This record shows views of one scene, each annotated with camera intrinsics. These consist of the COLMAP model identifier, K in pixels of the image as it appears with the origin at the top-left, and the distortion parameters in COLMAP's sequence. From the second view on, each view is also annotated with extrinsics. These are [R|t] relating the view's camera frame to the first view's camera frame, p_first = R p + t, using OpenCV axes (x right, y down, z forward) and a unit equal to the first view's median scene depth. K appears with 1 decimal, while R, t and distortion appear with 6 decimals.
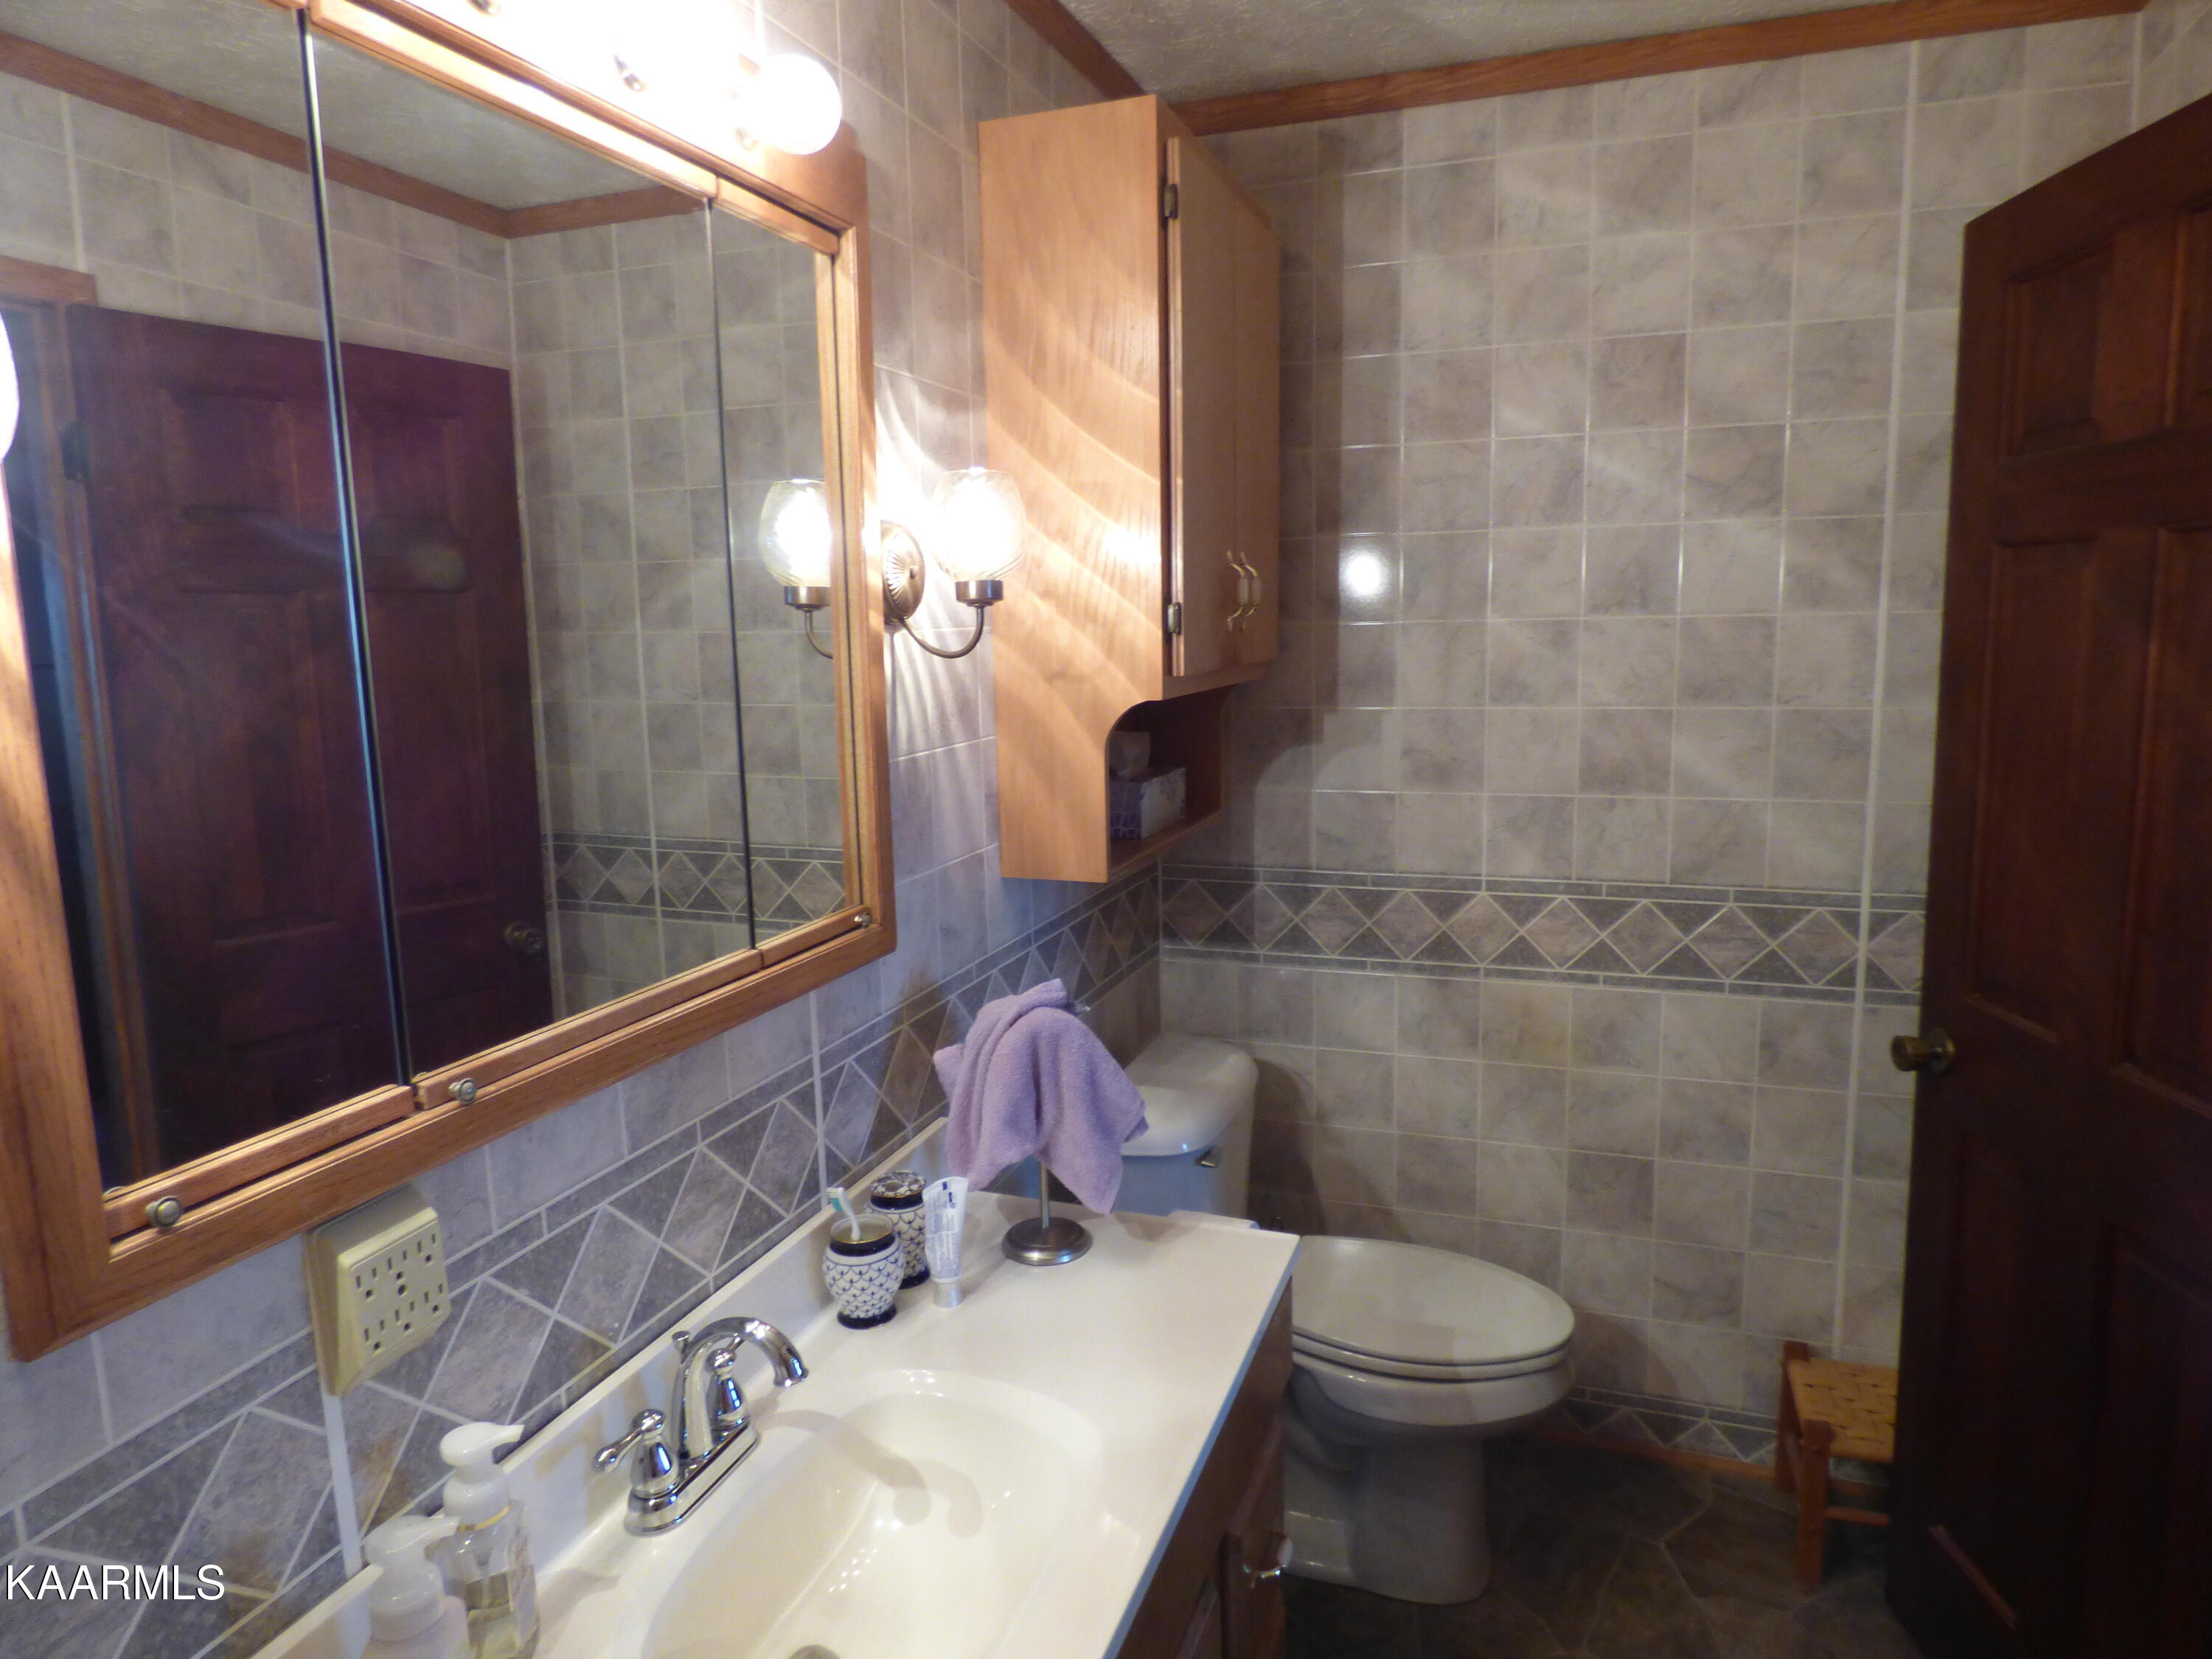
lens RADIAL K [[1357.9, 0, 1109.3], [0, 1357.9, 828.7], [0, 0, 1]] dist [-0.006335, -0.006388]
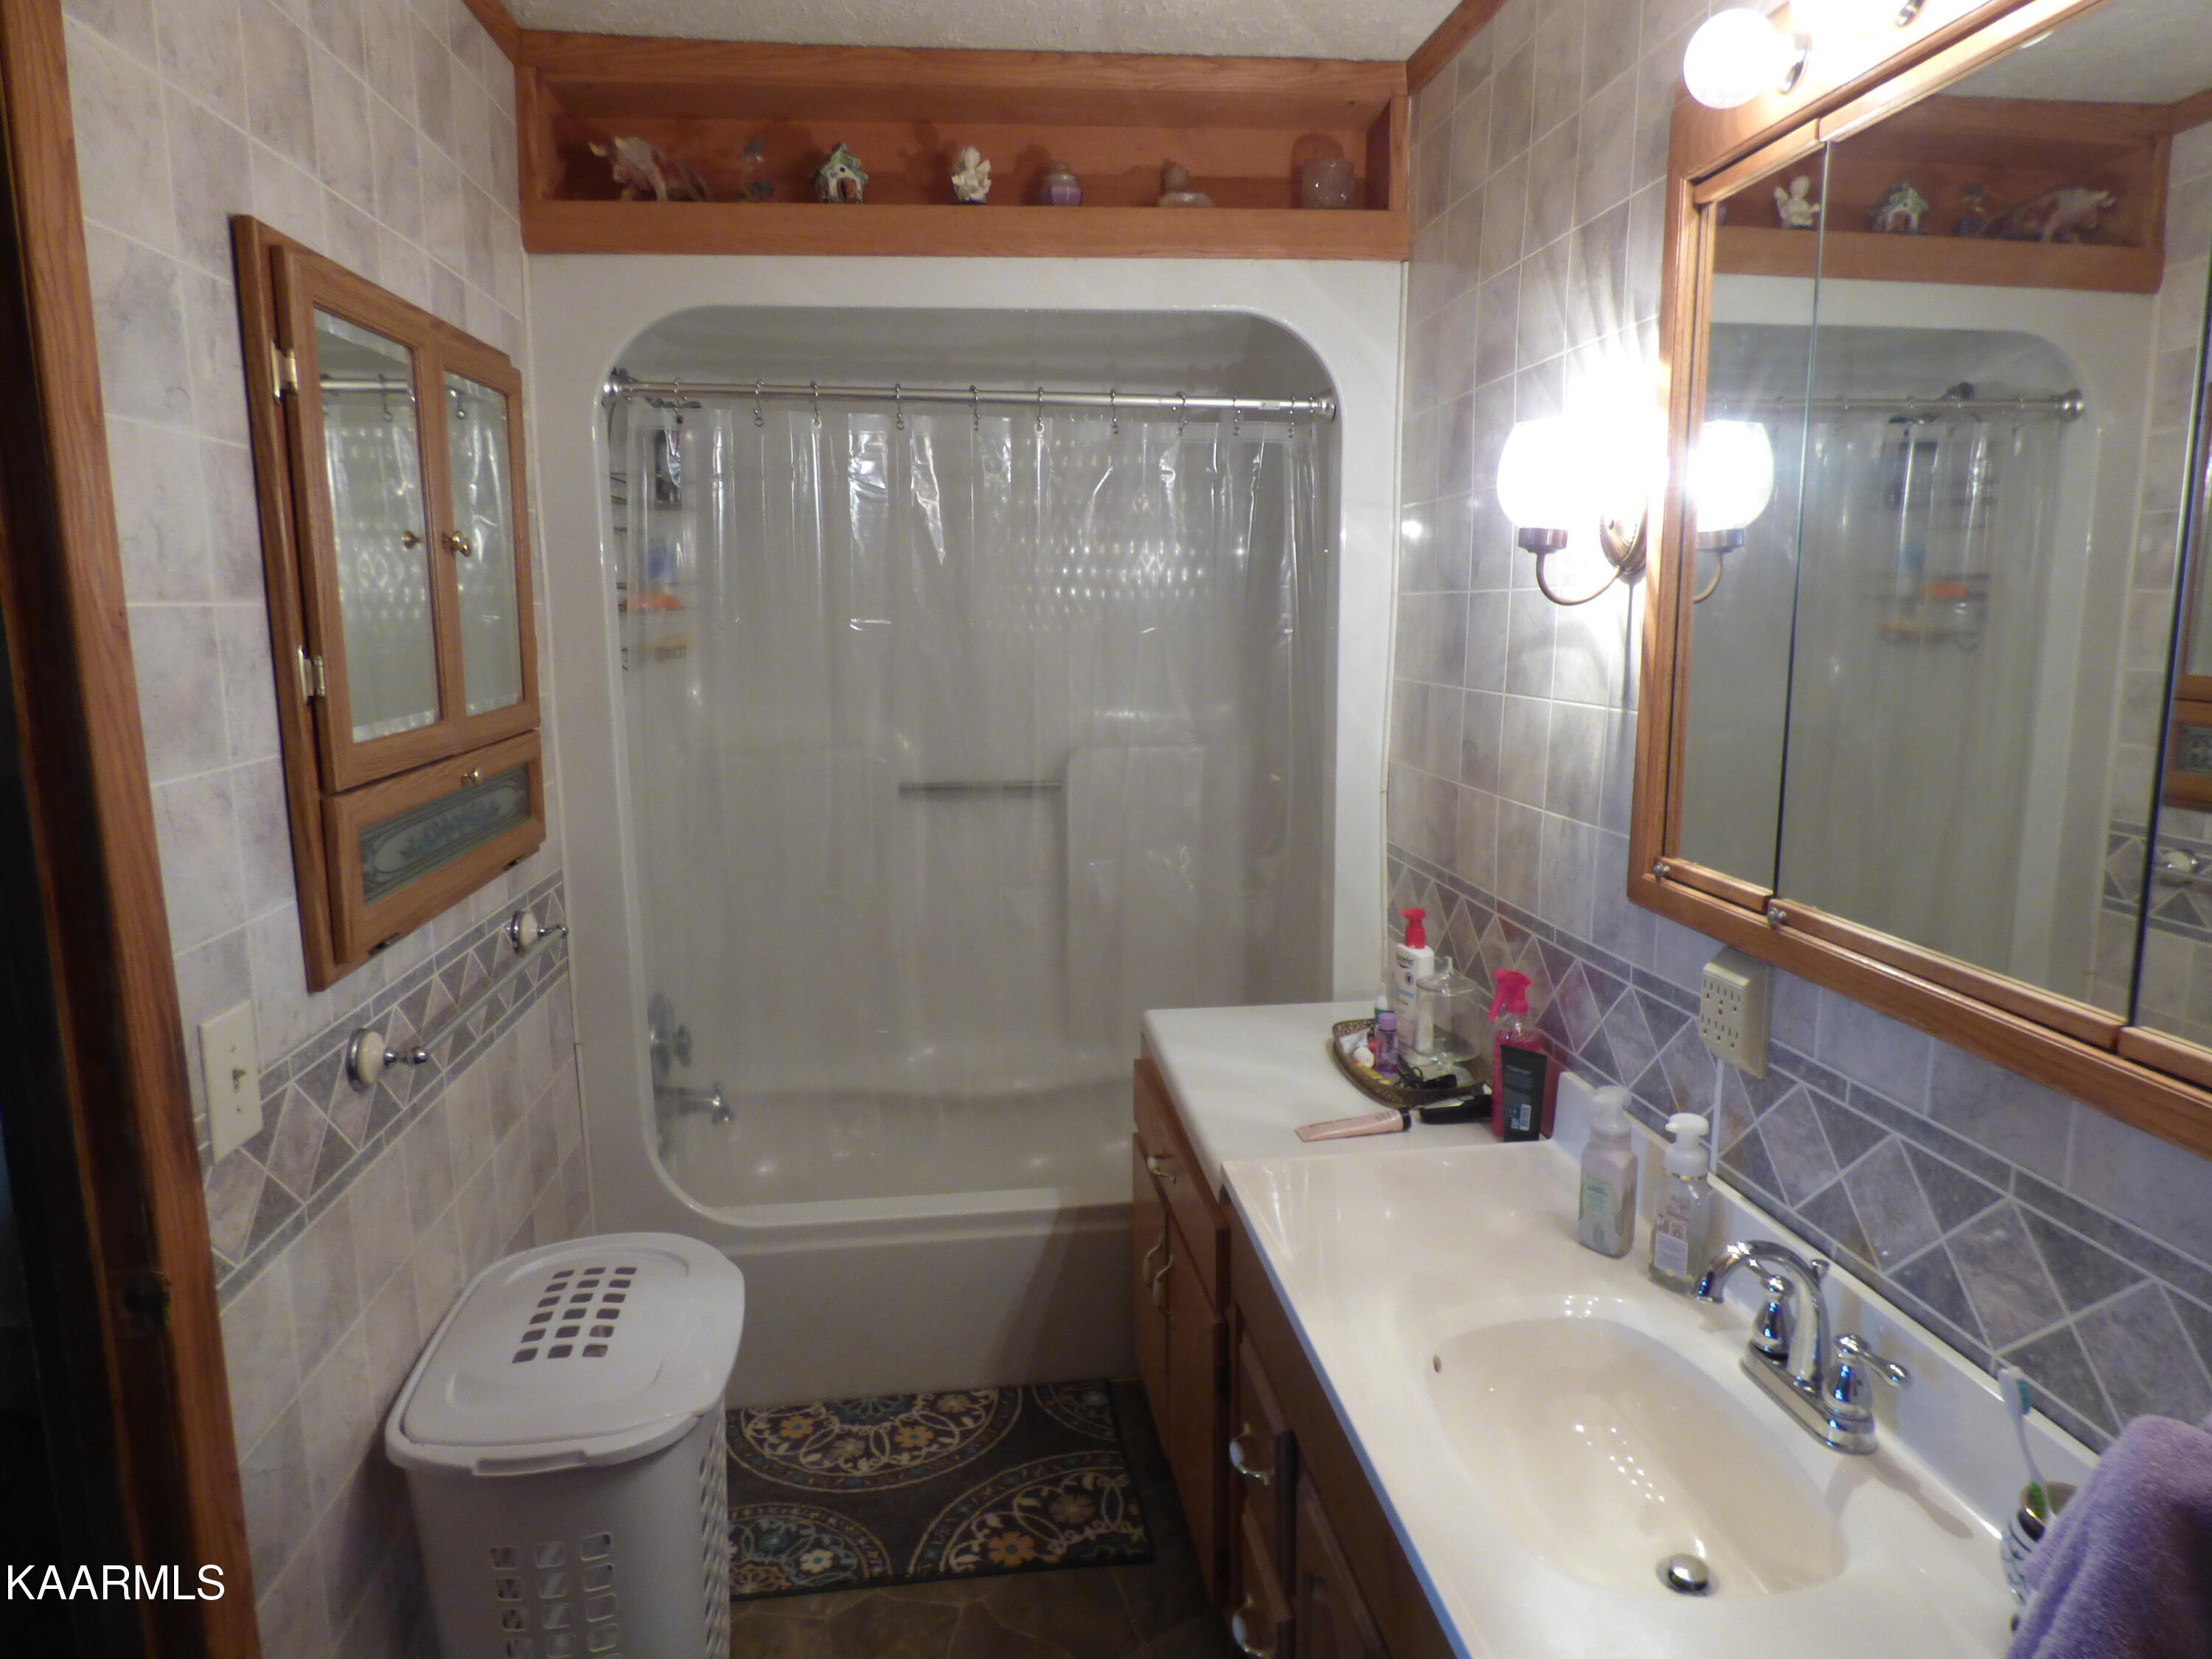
lens RADIAL K [[1357.9, 0, 1107.3], [0, 1357.9, 821.3], [0, 0, 1]] dist [-0.006335, -0.006388]
pose [[-0.891598, 0.126073, -0.434924, 0.541043], [-0.015262, 0.951550, 0.307116, -0.236701], [0.452571, 0.280462, -0.846476, 1.482978]]
